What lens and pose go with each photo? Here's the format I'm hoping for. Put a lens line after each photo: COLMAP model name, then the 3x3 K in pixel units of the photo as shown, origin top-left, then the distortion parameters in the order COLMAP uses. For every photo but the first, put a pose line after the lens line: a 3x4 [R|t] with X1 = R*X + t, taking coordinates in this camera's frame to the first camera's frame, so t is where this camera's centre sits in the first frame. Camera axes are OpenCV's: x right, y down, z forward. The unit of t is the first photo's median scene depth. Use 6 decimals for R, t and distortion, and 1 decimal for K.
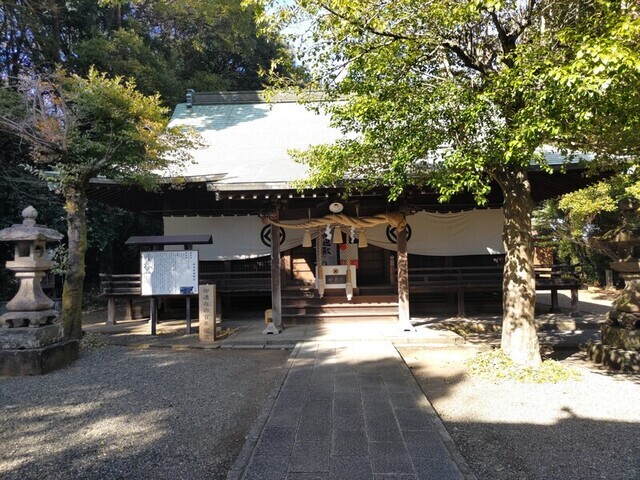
lens RADIAL K [[479.5, 0, 320.0], [0, 479.5, 240.0], [0, 0, 1]] dist [0.006910, -0.004667]
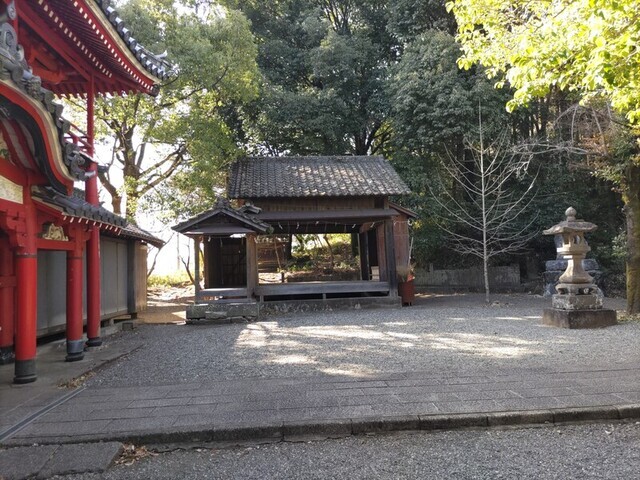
lens RADIAL K [[479.5, 0, 320.0], [0, 479.5, 240.0], [0, 0, 1]] dist [0.006910, -0.004667]
pose [[0.120253, -0.042655, -0.991826, 0.674618], [0.078216, 0.996378, -0.033368, 0.013127], [0.989657, -0.073564, 0.123154, 0.121414]]
